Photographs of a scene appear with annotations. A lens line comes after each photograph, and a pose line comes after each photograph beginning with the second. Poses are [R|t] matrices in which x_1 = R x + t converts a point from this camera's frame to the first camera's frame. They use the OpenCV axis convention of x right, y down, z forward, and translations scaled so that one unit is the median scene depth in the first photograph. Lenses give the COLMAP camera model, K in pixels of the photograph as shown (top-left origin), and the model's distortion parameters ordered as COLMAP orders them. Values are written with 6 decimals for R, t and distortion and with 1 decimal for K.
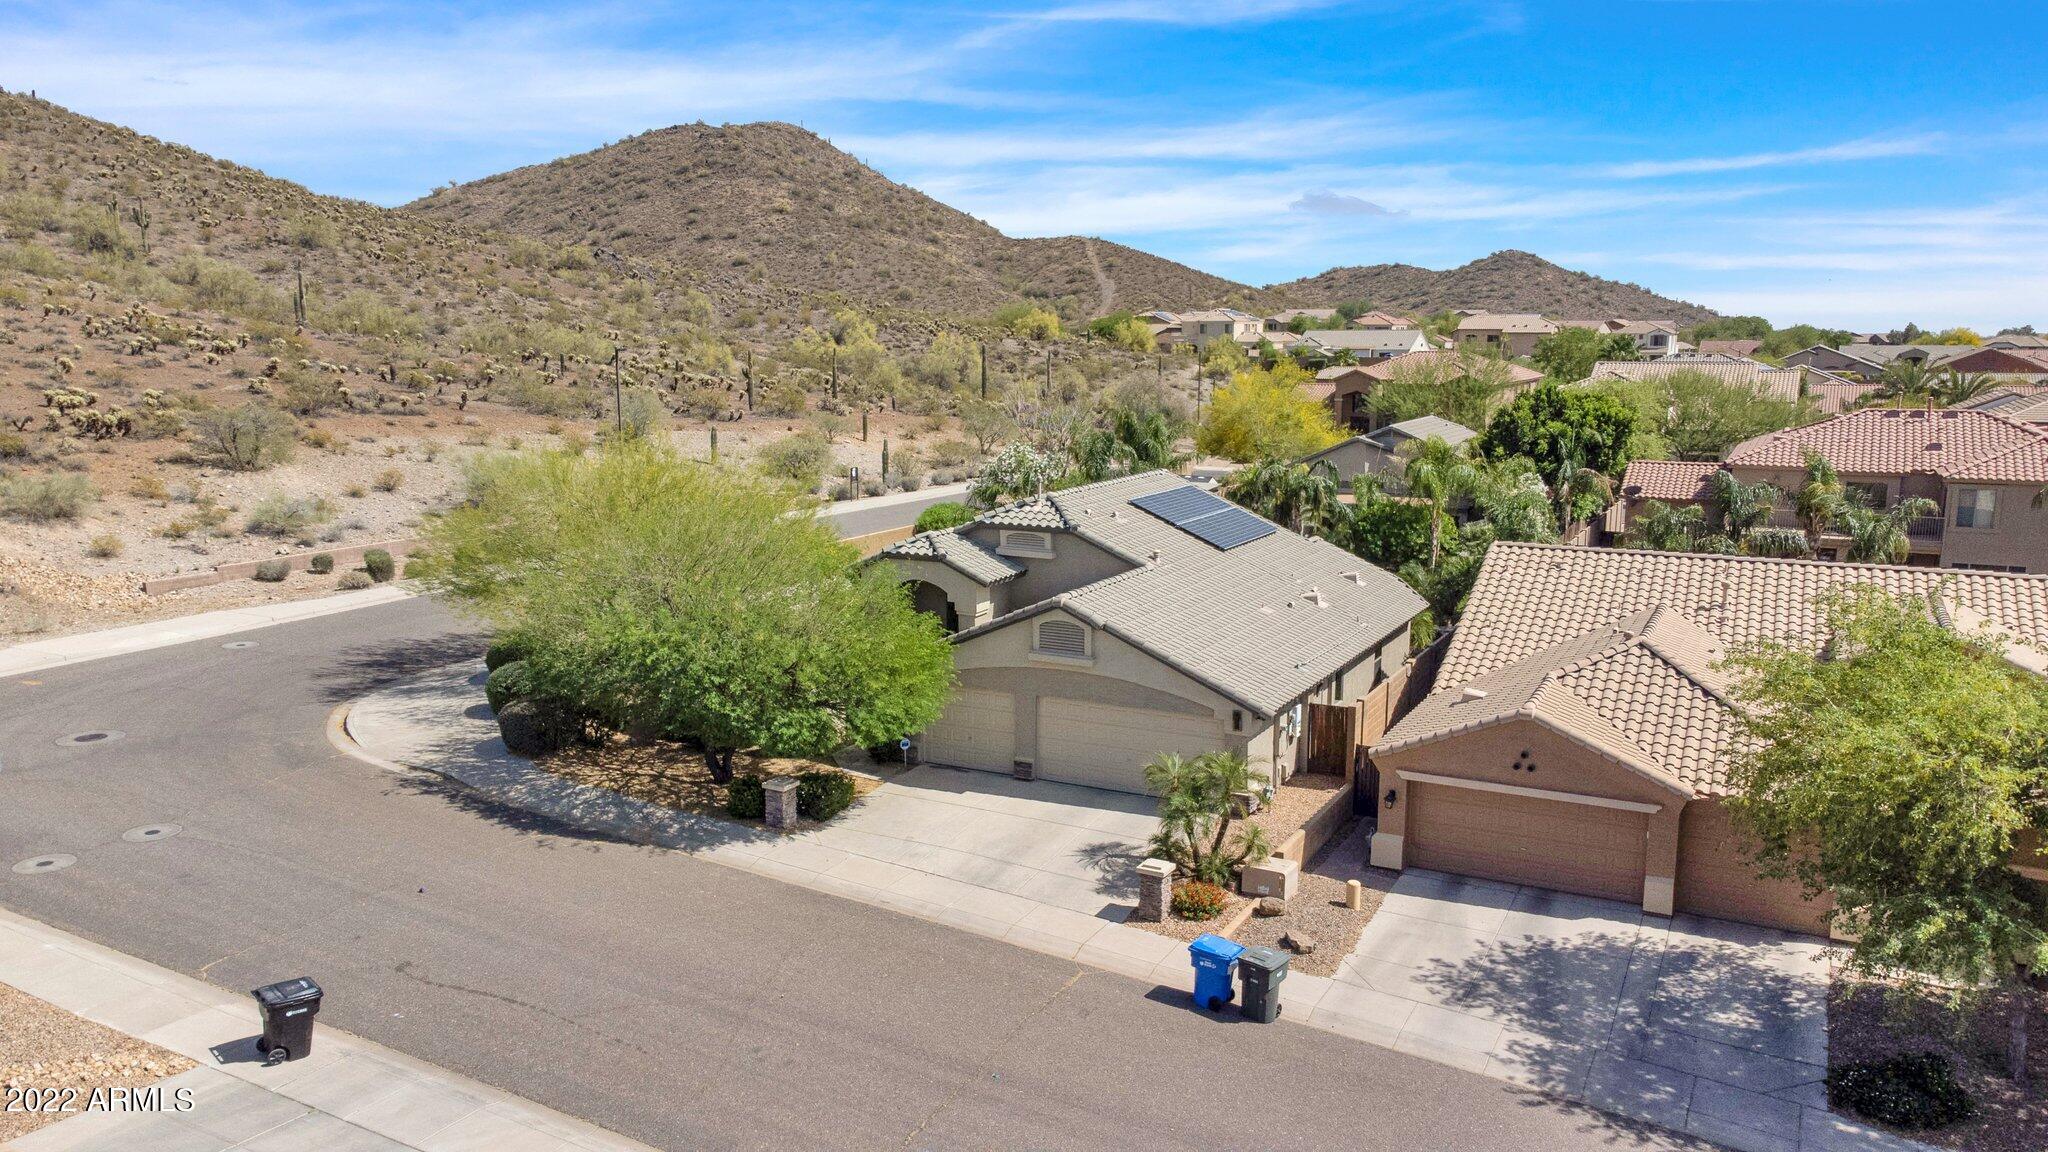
lens RADIAL K [[1519.0, 0, 1024.0], [0, 1519.0, 576.0], [0, 0, 1]] dist [0.024019, 0.052117]
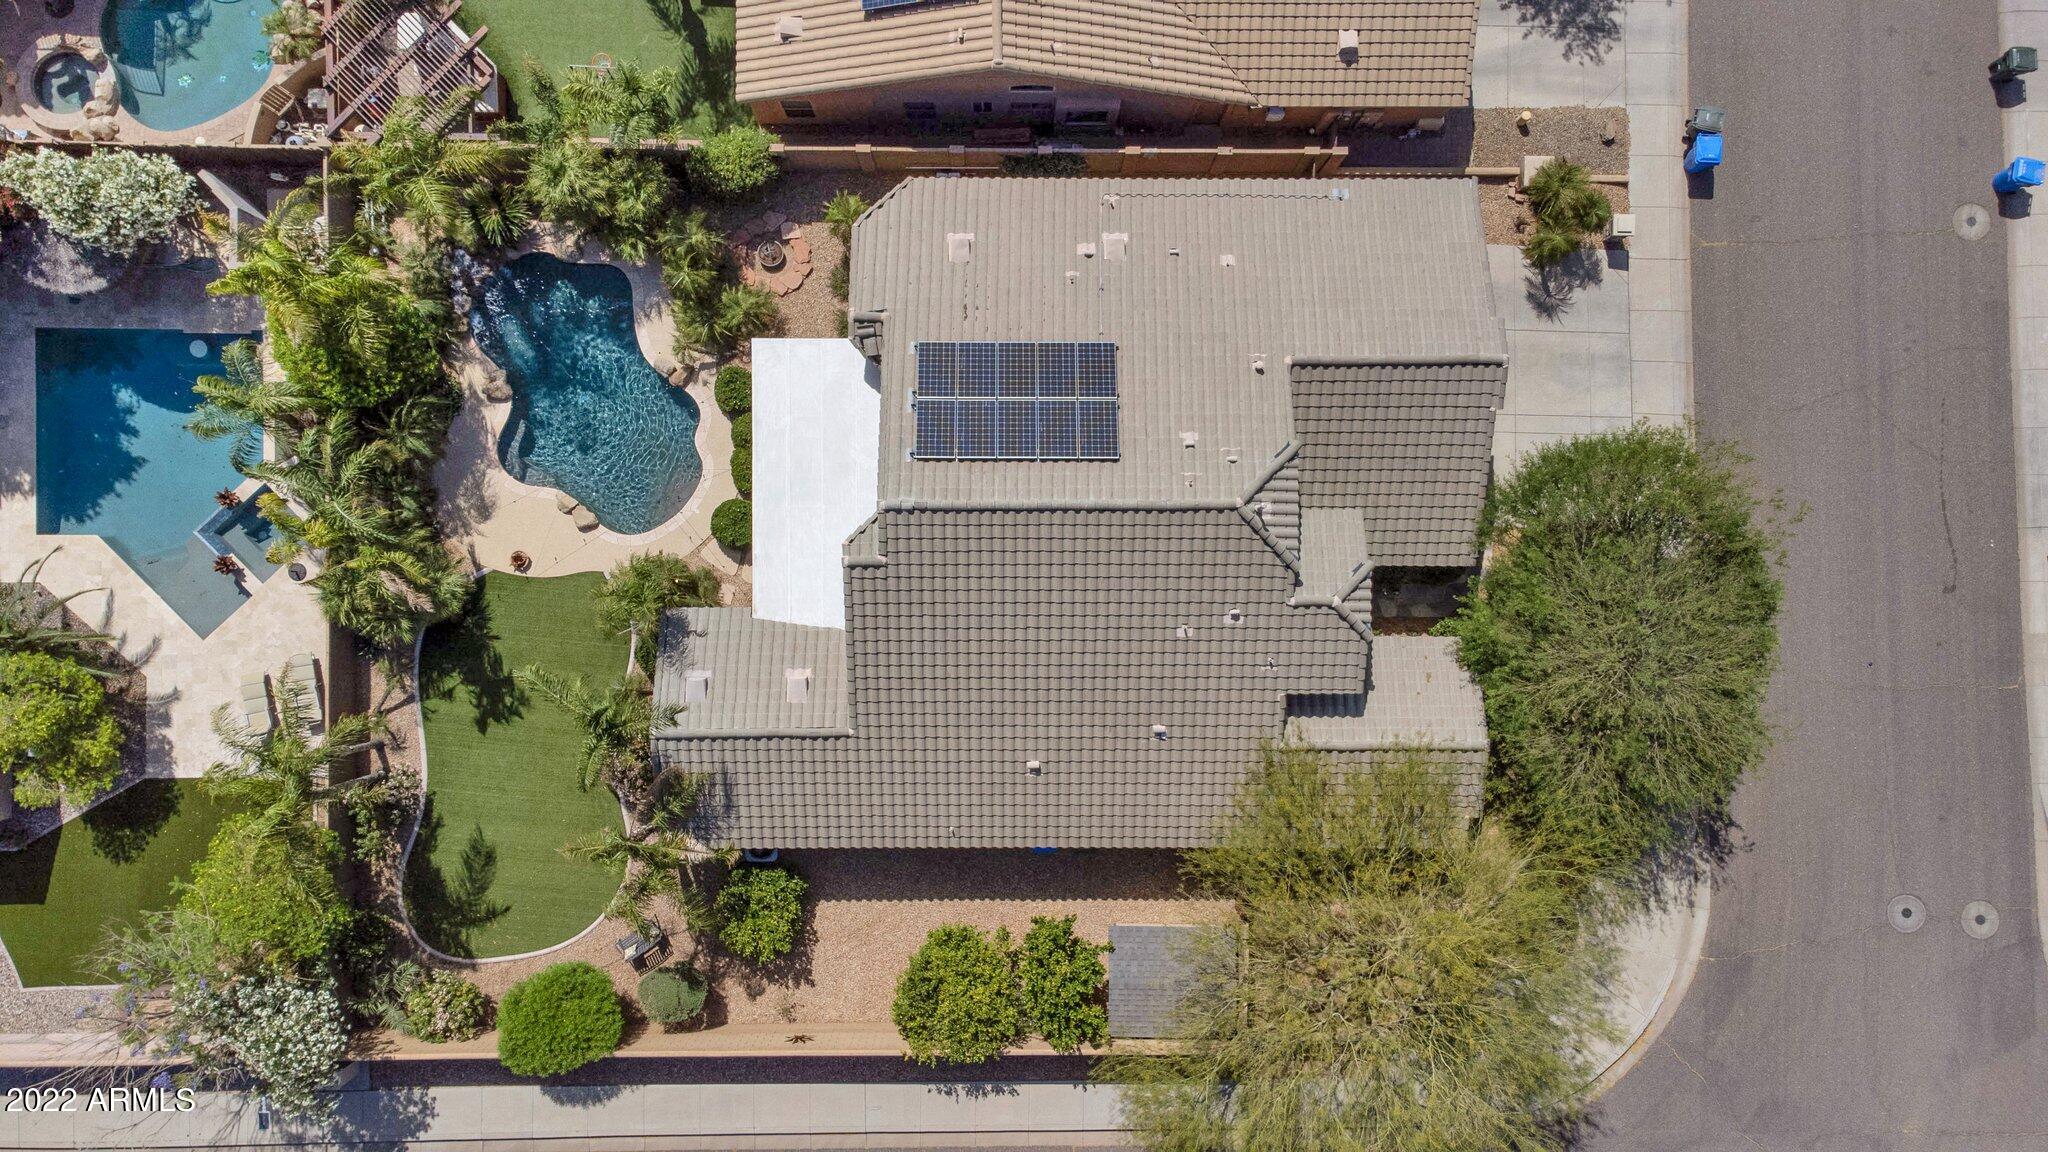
lens RADIAL K [[1519.0, 0, 1024.0], [0, 1519.0, 576.0], [0, 0, 1]] dist [0.024019, 0.052117]
pose [[-0.456953, -0.889479, -0.004643, 0.049226], [0.130010, -0.071952, 0.988899, -1.120112], [-0.879938, 0.451277, 0.148520, 1.209454]]
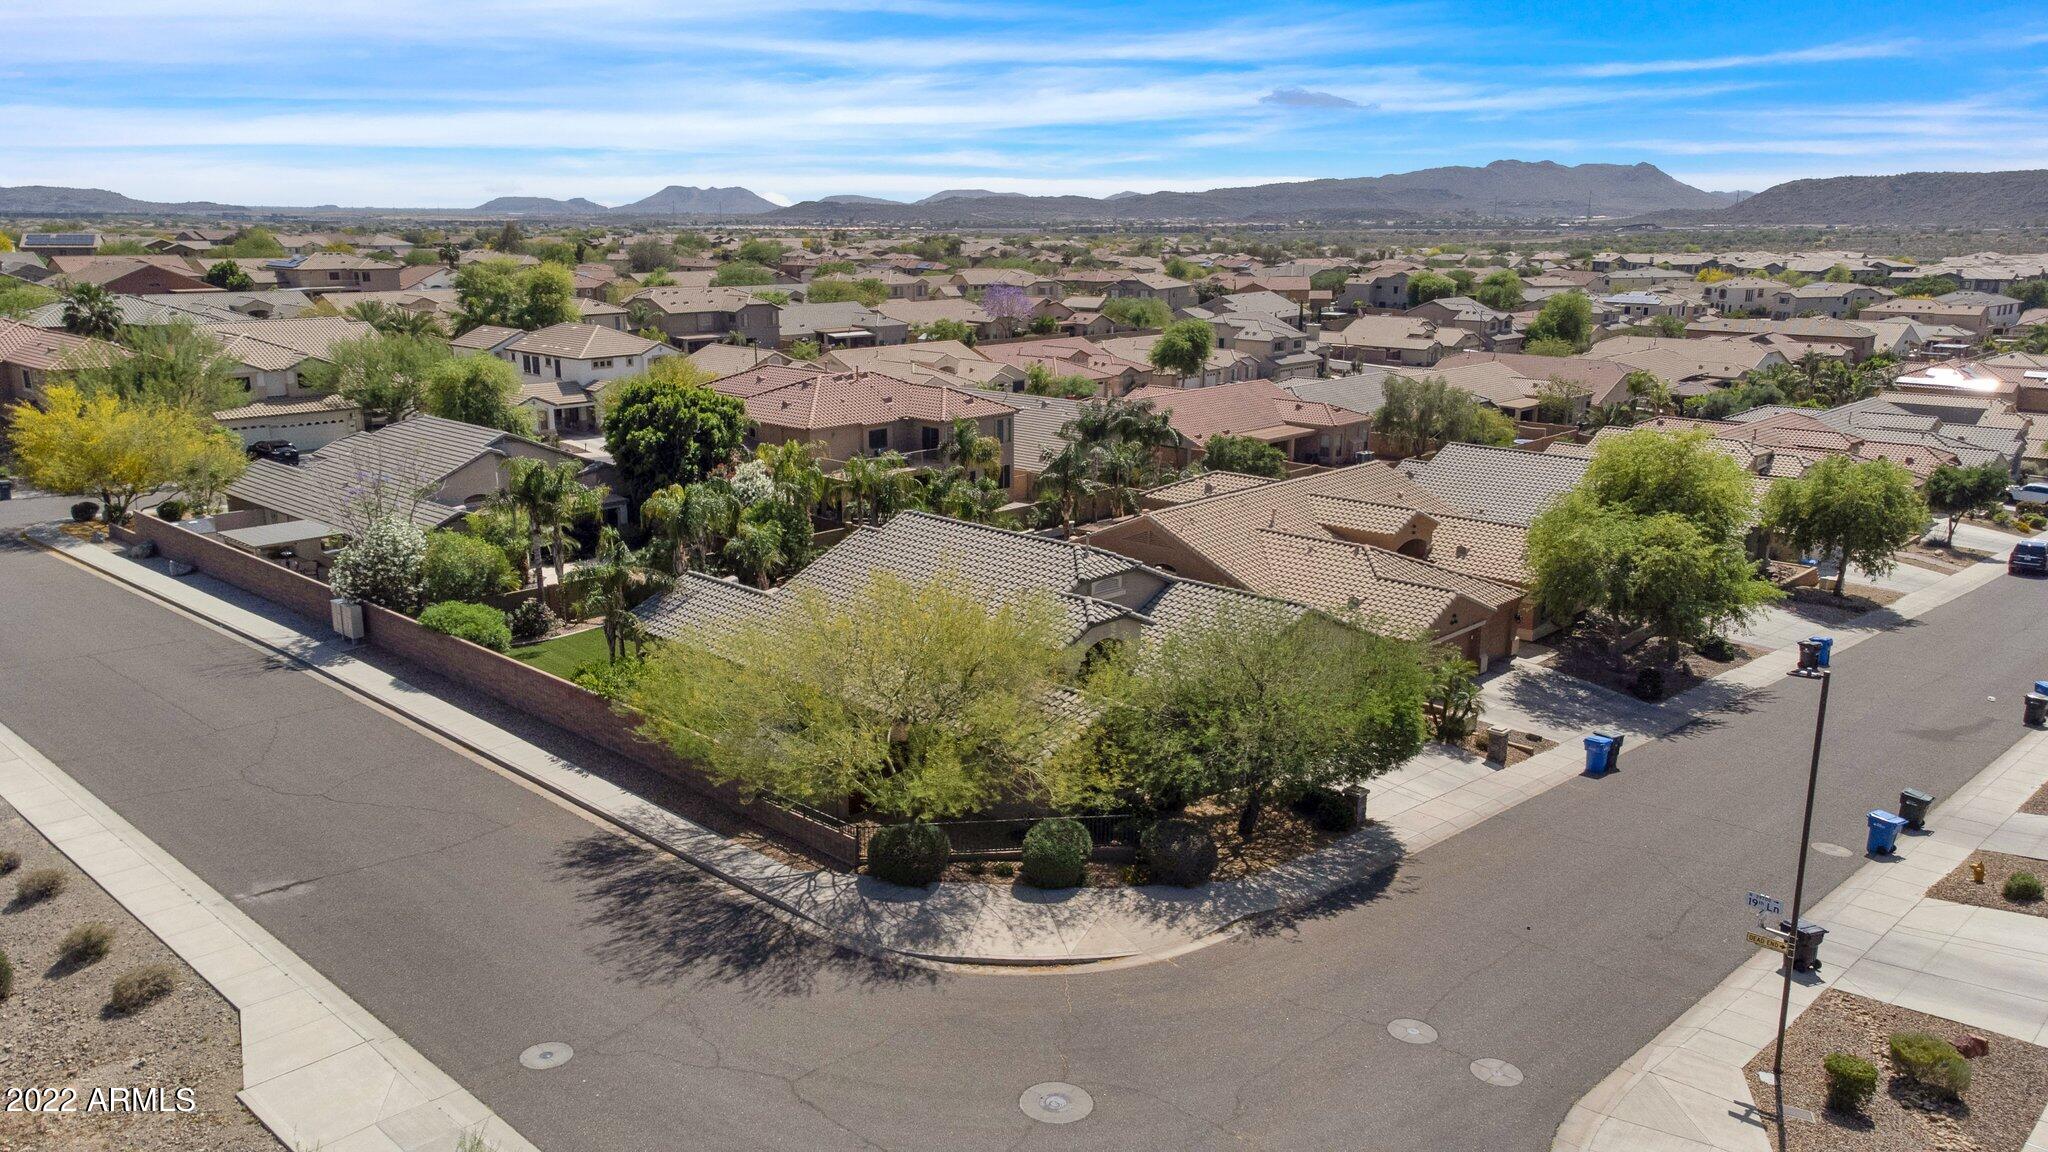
lens RADIAL K [[1519.0, 0, 1024.0], [0, 1519.0, 576.0], [0, 0, 1]] dist [0.024019, 0.052117]
pose [[0.279252, -0.230173, 0.932222, -1.364909], [0.152877, 0.969119, 0.193488, -0.327572], [-0.947970, 0.088483, 0.305816, 0.816750]]
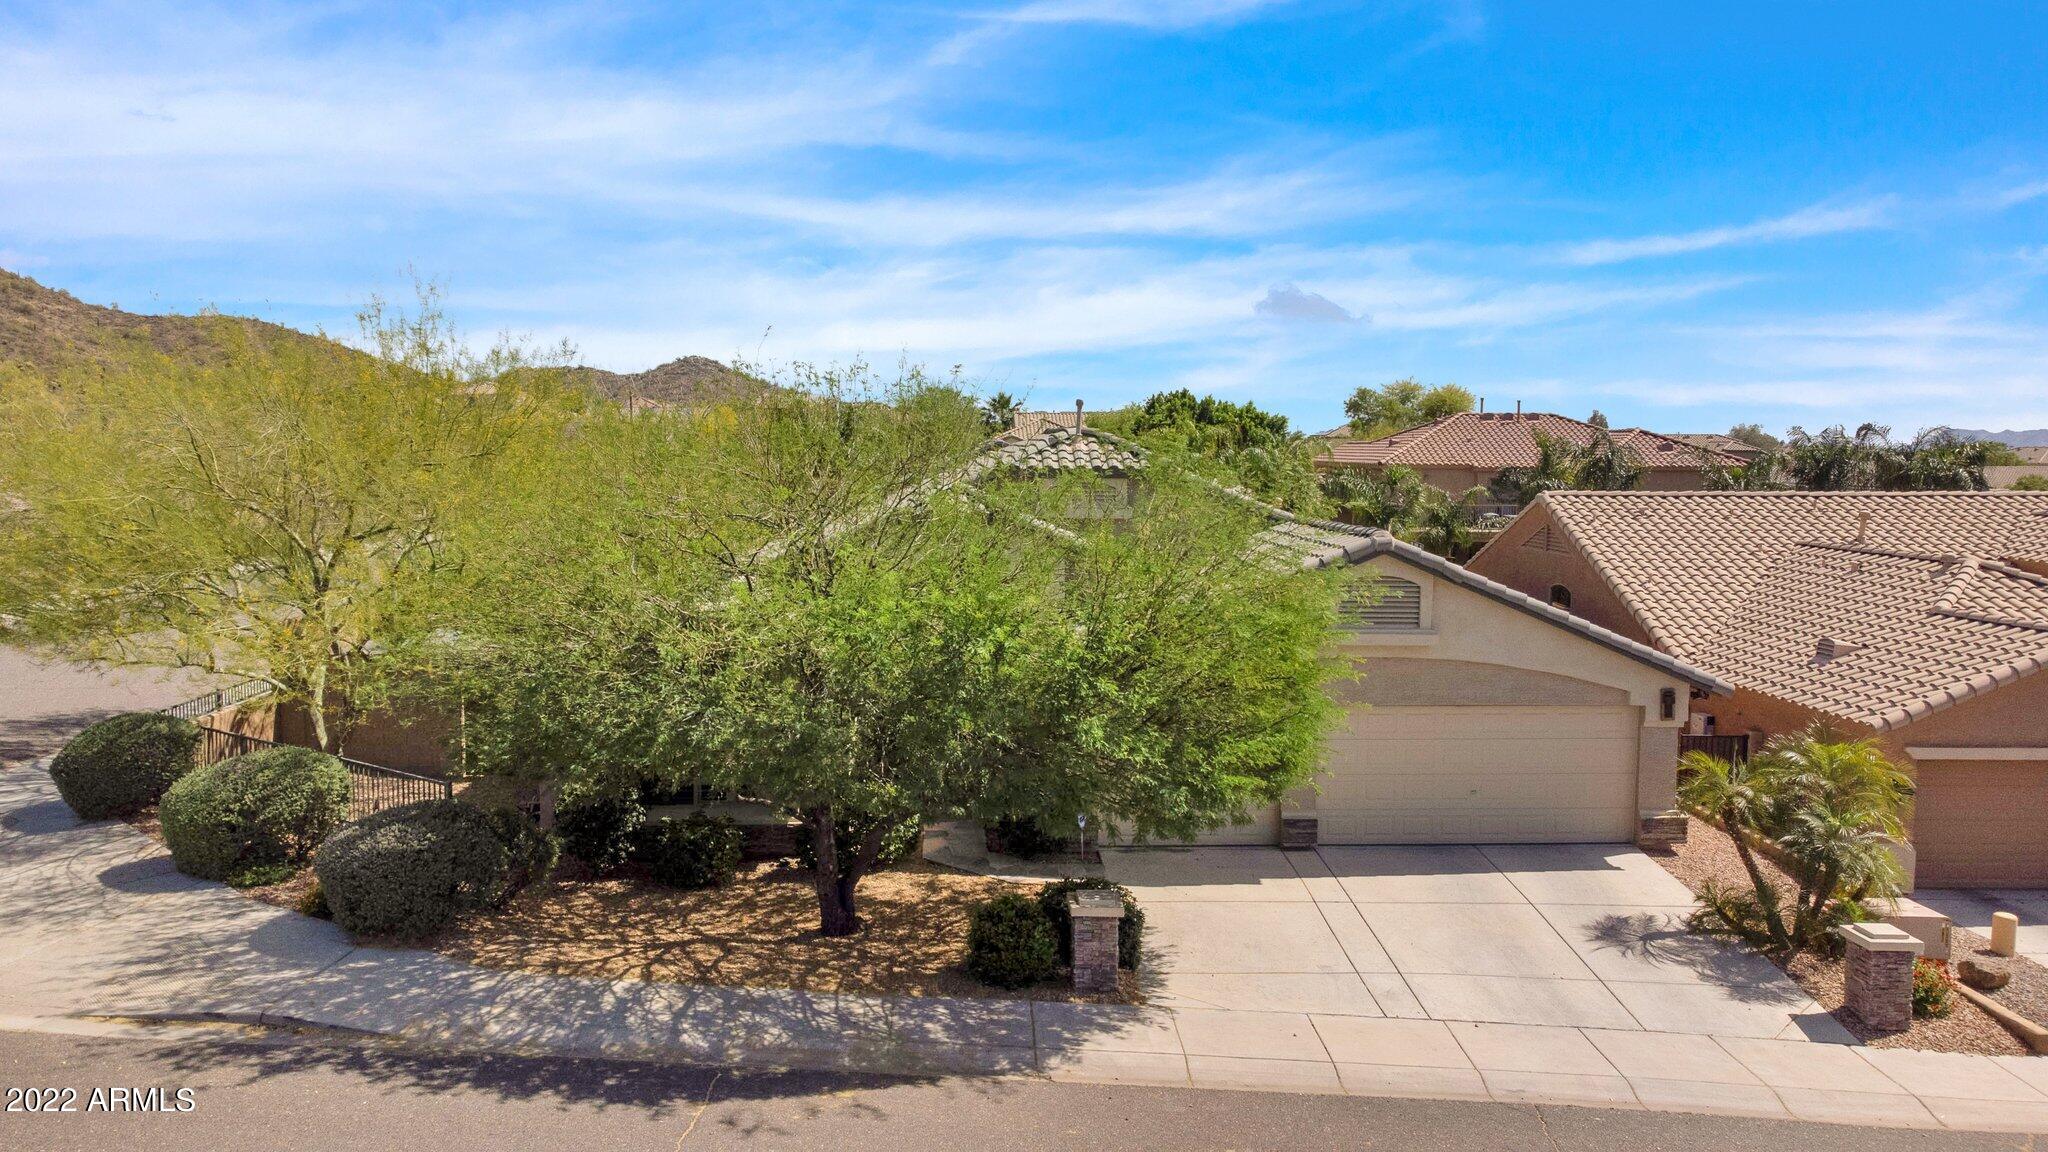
lens RADIAL K [[1519.0, 0, 1024.0], [0, 1519.0, 576.0], [0, 0, 1]] dist [0.024019, 0.052117]
pose [[0.862760, -0.041805, 0.503882, -0.413813], [0.076901, 0.995831, -0.049052, 0.048764], [-0.499731, 0.081069, 0.862379, 0.542742]]
